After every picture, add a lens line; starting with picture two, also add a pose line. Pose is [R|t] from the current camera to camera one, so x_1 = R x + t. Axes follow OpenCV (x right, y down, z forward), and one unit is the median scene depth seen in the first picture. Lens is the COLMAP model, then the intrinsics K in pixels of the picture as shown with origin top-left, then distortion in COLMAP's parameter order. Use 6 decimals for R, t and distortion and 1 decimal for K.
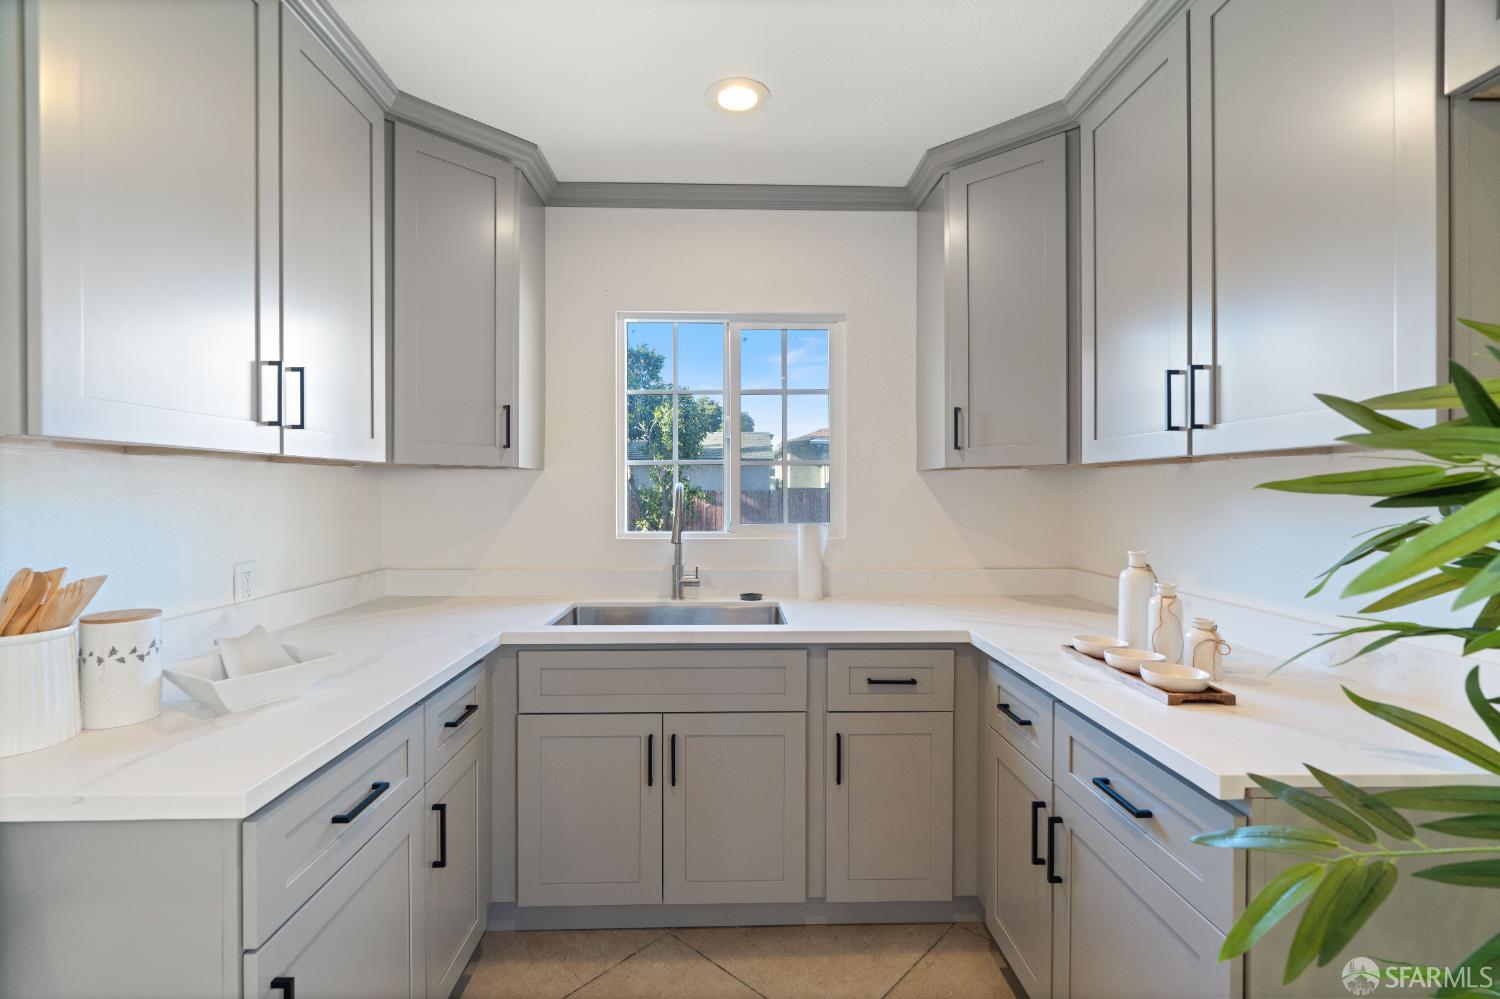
lens RADIAL K [[671.8, 0, 745.9], [0, 671.8, 492.1], [0, 0, 1]] dist [-0.031898, 0.000066]
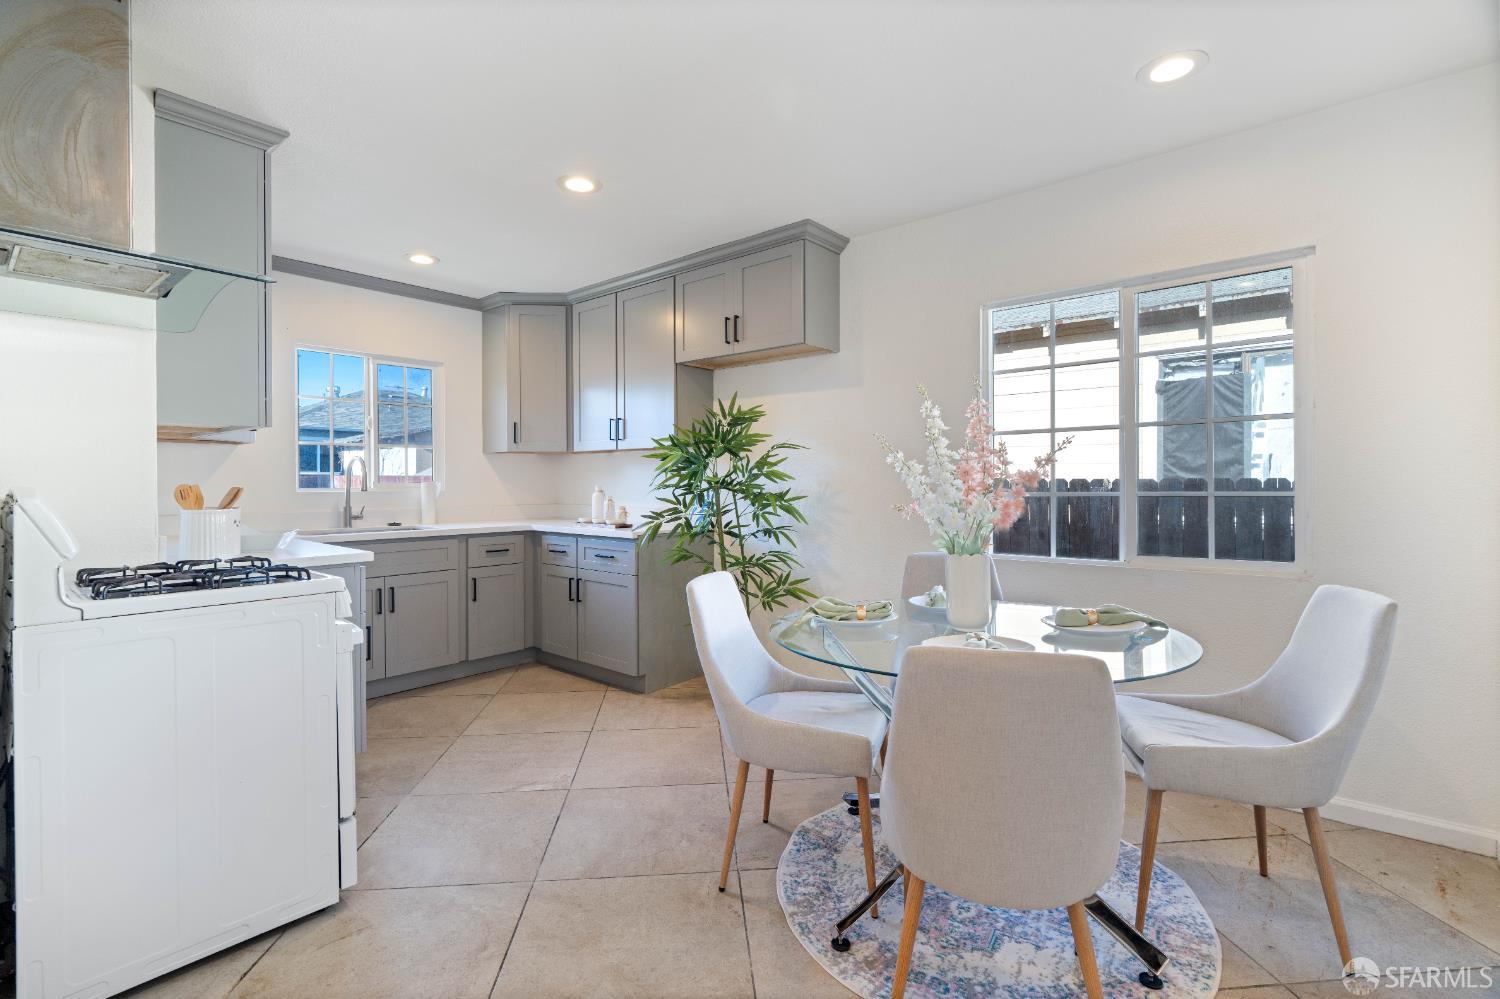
lens RADIAL K [[684.1, 0, 743.0], [0, 684.1, 506.4], [0, 0, 1]] dist [0.000069, 0.000468]
pose [[0.670444, -0.029429, 0.741376, -0.893012], [0.002494, 0.999297, 0.037411, 0.062875], [-0.741956, -0.023233, 0.670046, -1.069634]]
